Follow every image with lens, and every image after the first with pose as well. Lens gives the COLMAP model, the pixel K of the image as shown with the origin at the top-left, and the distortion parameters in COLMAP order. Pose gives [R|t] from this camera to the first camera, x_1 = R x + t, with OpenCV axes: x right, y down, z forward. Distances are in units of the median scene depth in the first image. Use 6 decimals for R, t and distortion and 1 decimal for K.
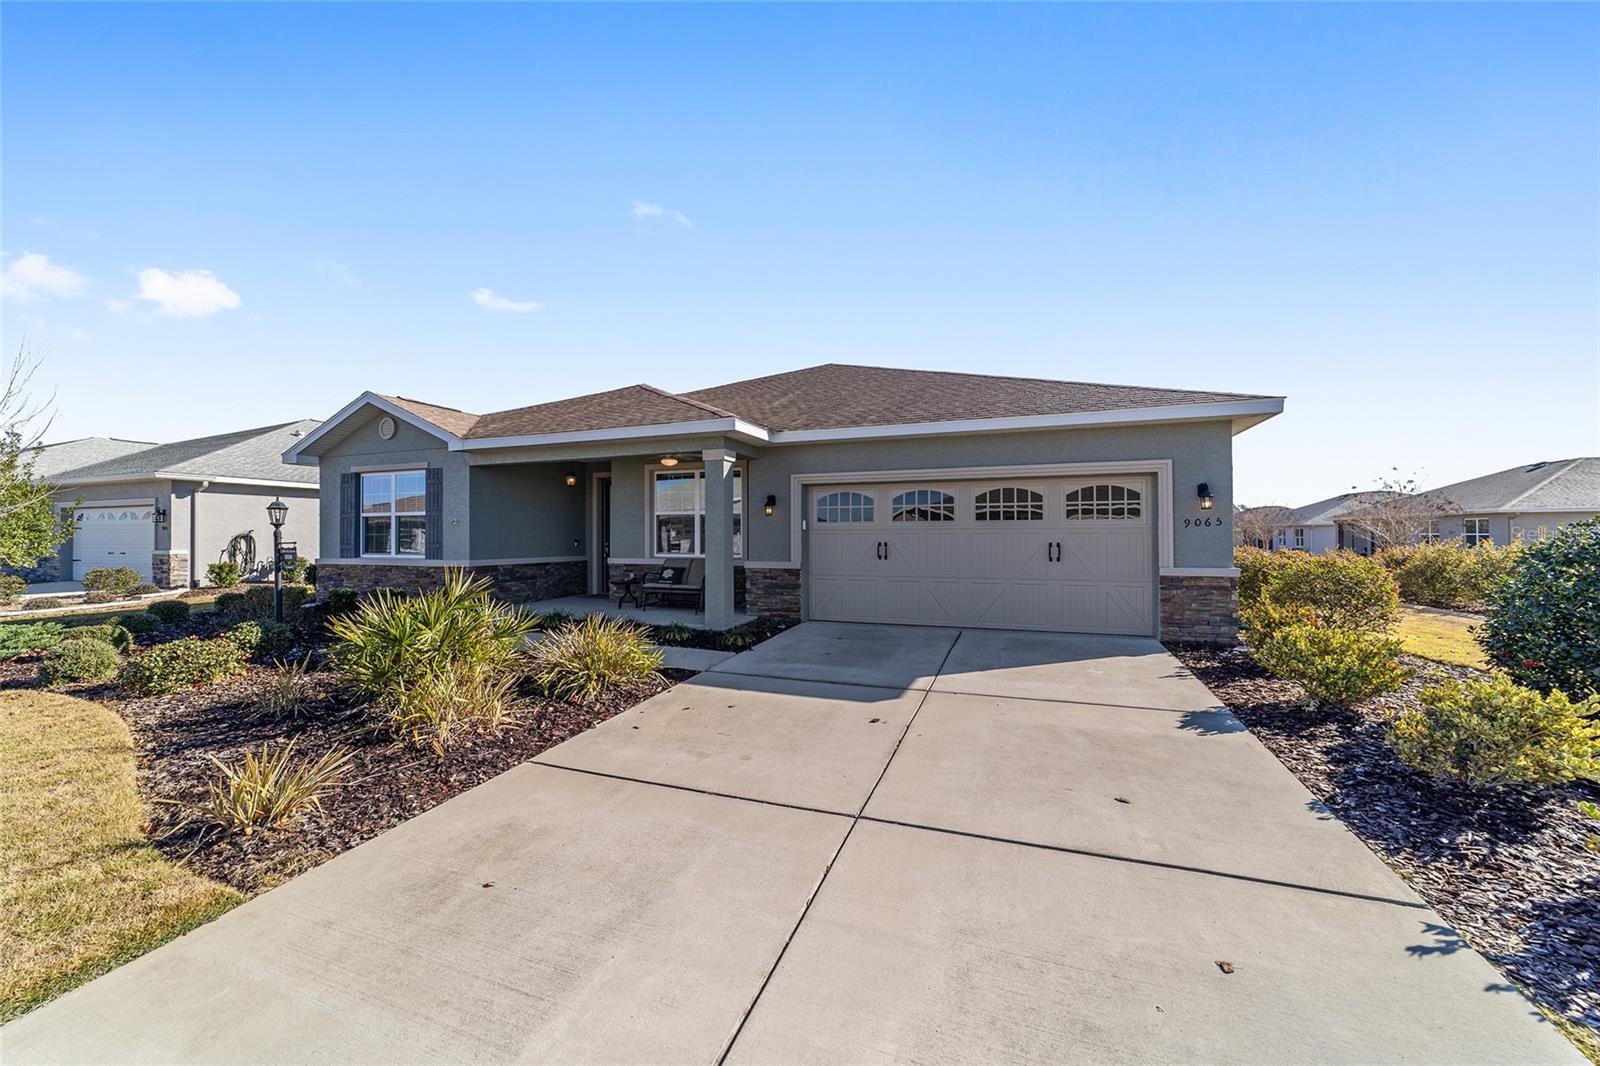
lens RADIAL K [[614.4, 0, 806.8], [0, 614.4, 534.0], [0, 0, 1]] dist [-0.016098, 0.007227]
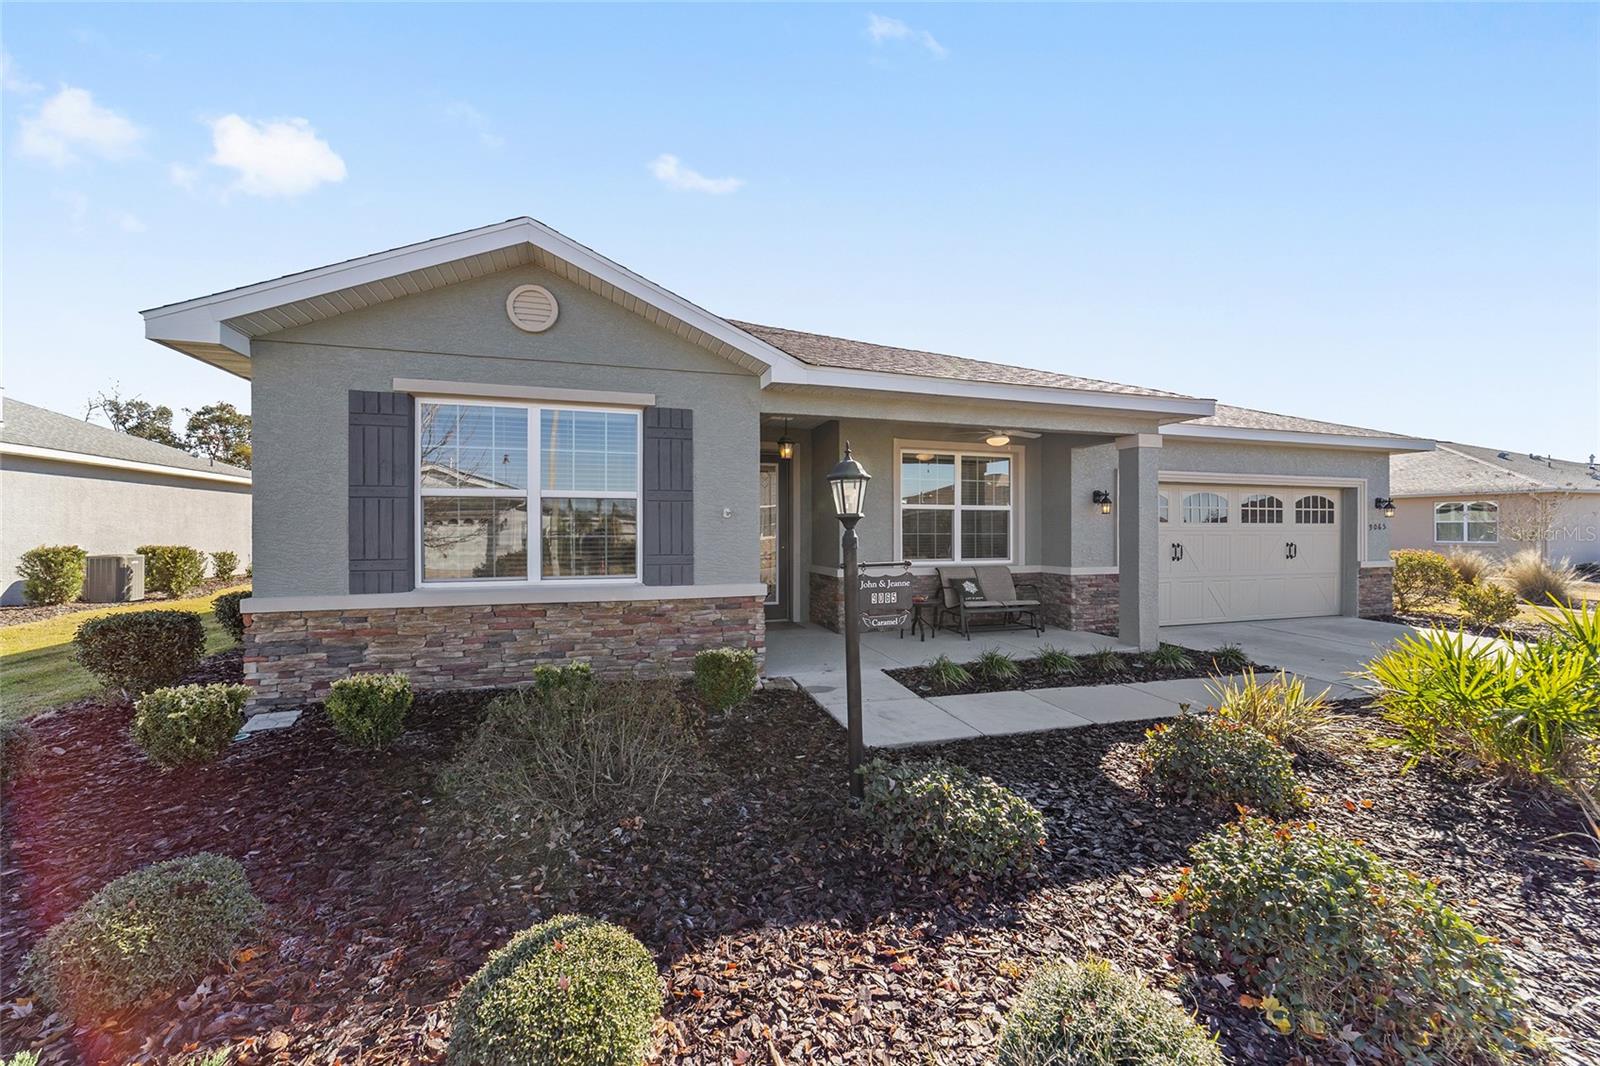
lens RADIAL K [[614.4, 0, 800.6], [0, 614.4, 534.9], [0, 0, 1]] dist [-0.016098, 0.007227]
pose [[0.786148, -0.003485, 0.618029, -0.919651], [-0.004982, 0.999916, 0.011976, -0.008571], [-0.618018, -0.012494, 0.786064, 0.572315]]
